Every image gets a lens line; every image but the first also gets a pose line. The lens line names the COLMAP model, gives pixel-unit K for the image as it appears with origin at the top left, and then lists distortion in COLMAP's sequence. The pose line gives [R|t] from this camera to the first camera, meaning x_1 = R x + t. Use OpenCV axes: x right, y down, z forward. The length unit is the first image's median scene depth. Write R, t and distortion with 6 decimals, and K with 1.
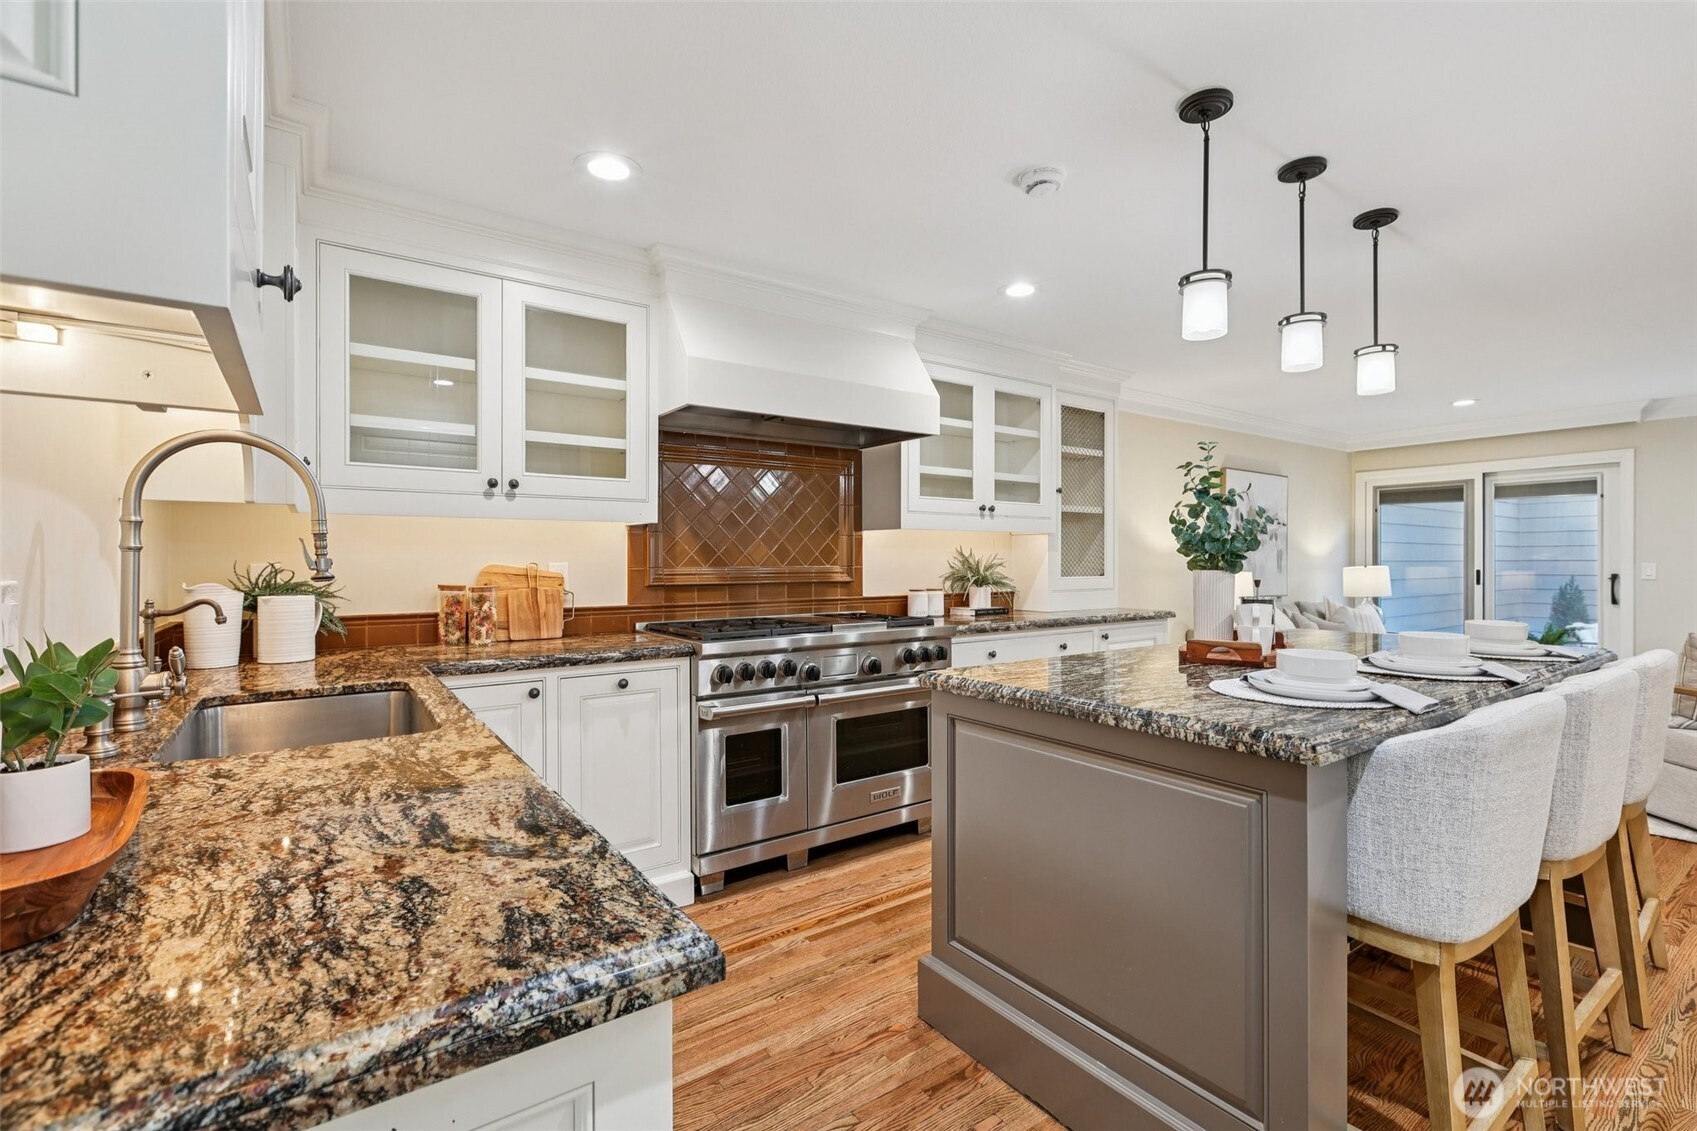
lens RADIAL K [[754.5, 0, 850.1], [0, 754.5, 562.3], [0, 0, 1]] dist [-0.001910, 0.000406]
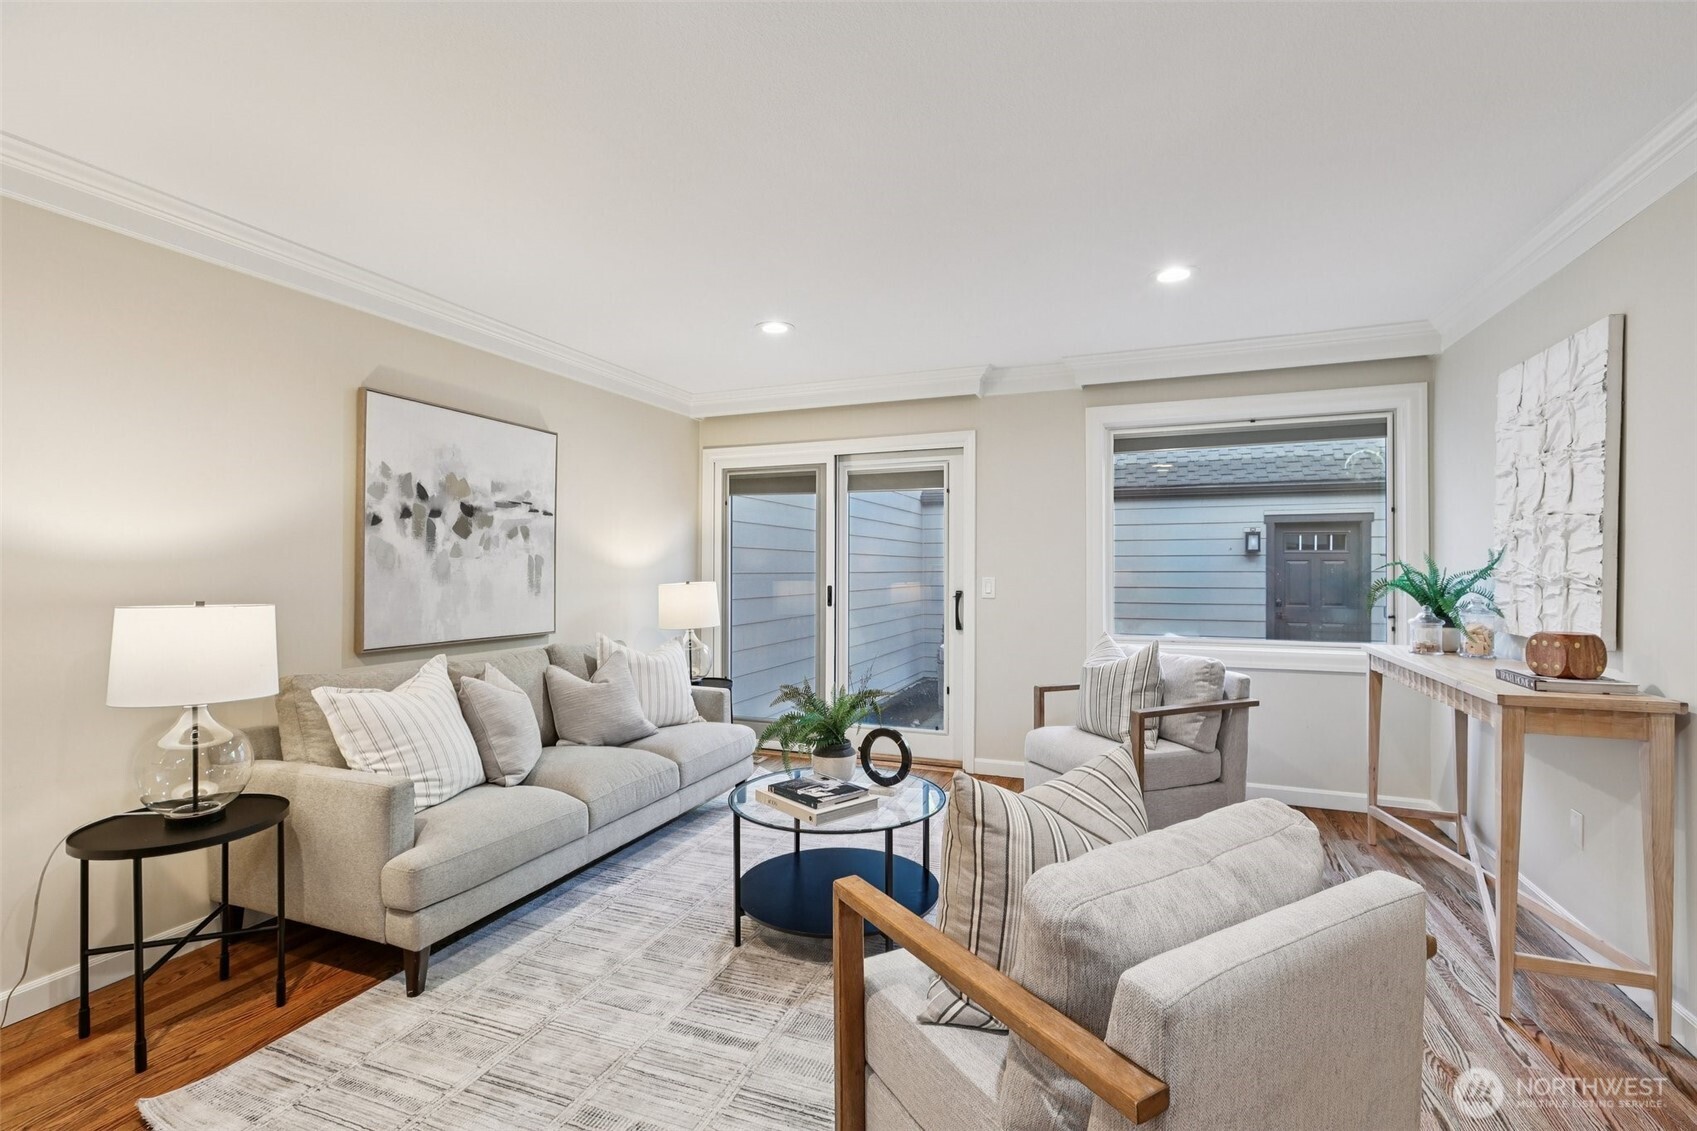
lens RADIAL K [[748.9, 0, 854.0], [0, 748.9, 567.6], [0, 0, 1]] dist [-0.000452, 0.001071]
pose [[0.836285, 0.003371, 0.548285, 0.973196], [-0.002375, 0.999994, -0.002526, -0.013087], [-0.548290, 0.000810, 0.836288, 0.801086]]
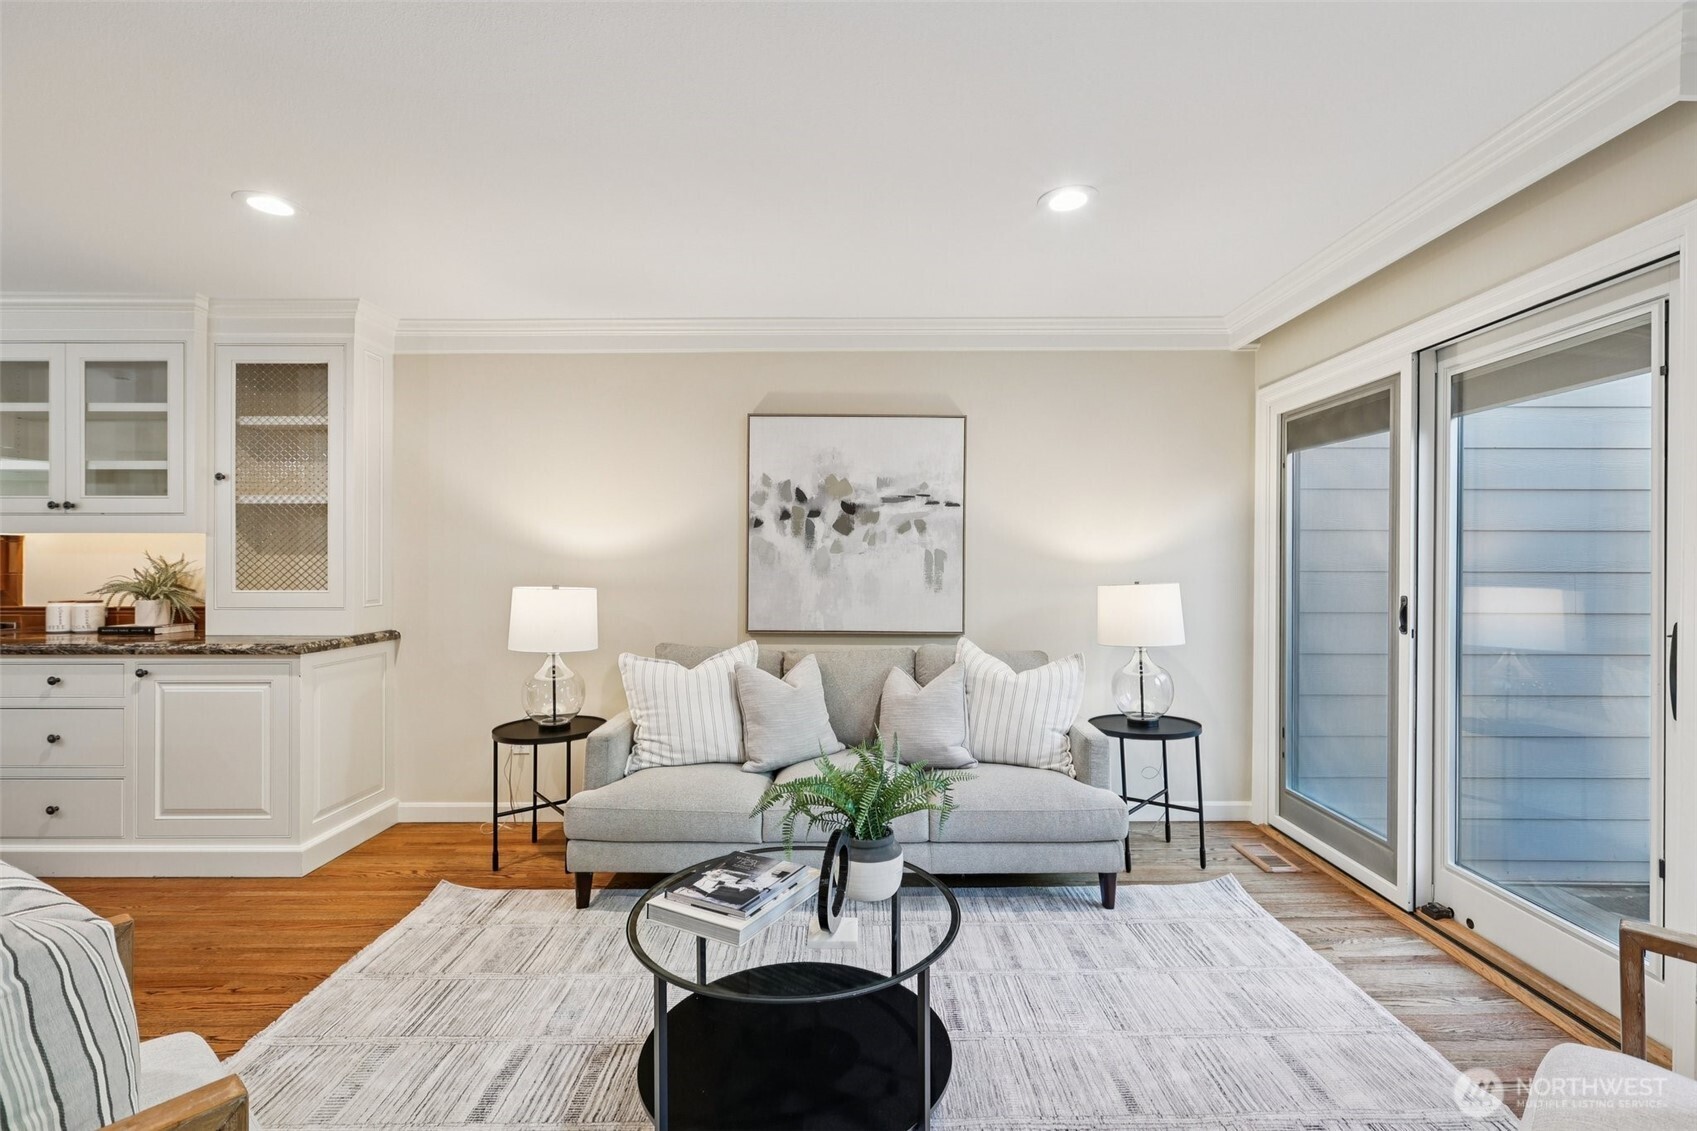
lens RADIAL K [[754.5, 0, 850.1], [0, 754.5, 562.3], [0, 0, 1]] dist [-0.001910, 0.000406]
pose [[0.812764, 0.002306, -0.582589, 1.793026], [-0.002739, 0.999996, 0.000137, -0.015339], [0.582587, 0.001485, 0.812767, 1.089459]]
